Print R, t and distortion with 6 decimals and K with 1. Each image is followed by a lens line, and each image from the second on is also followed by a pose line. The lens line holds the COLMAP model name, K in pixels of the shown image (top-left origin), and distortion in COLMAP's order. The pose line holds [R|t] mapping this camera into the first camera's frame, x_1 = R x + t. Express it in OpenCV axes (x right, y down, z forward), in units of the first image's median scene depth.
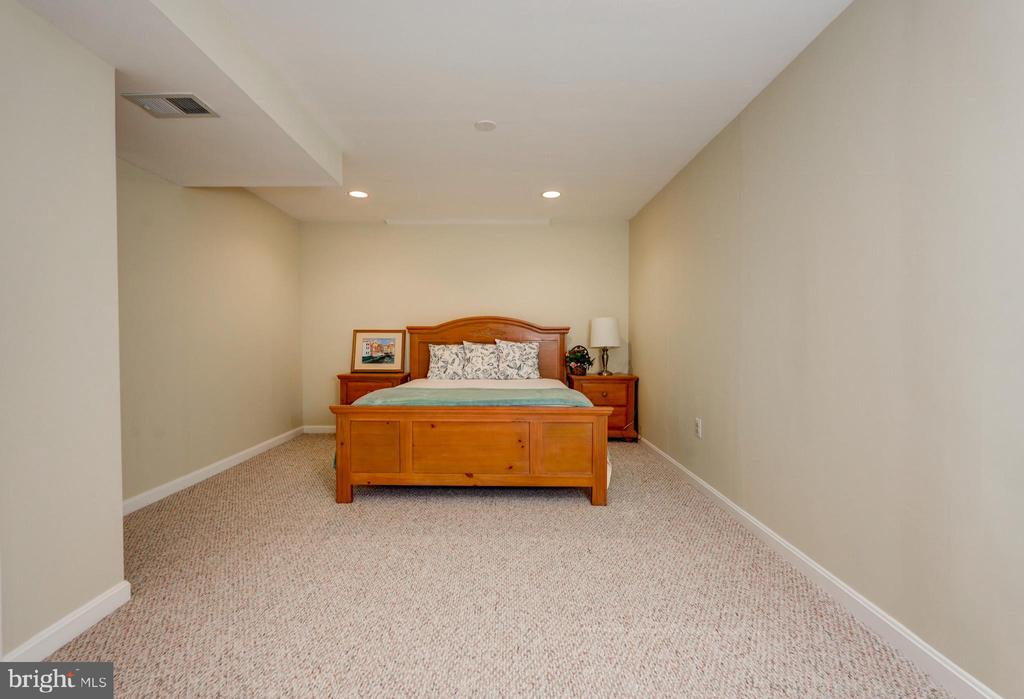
lens RADIAL K [[463.1, 0, 520.2], [0, 463.1, 347.7], [0, 0, 1]] dist [-0.005102, 0.002556]
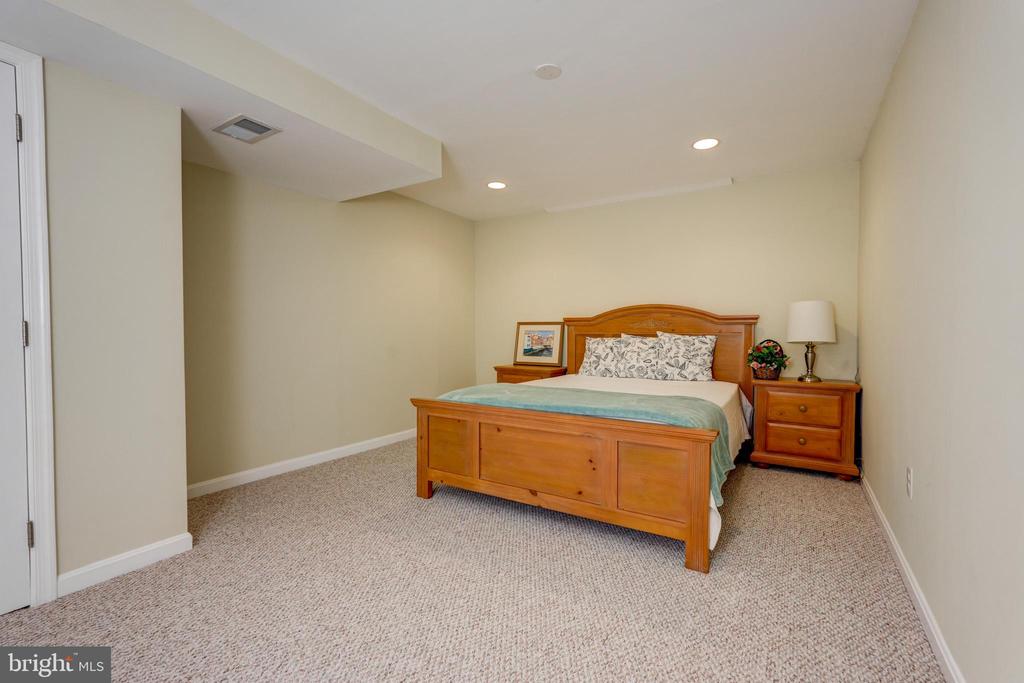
lens RADIAL K [[461.8, 0, 508.1], [0, 461.8, 340.3], [0, 0, 1]] dist [-0.010771, 0.004663]
pose [[0.847809, 0.009816, -0.530211, 0.170703], [-0.009253, 0.999950, 0.003717, -0.002973], [0.530221, 0.001755, 0.847857, 0.152229]]
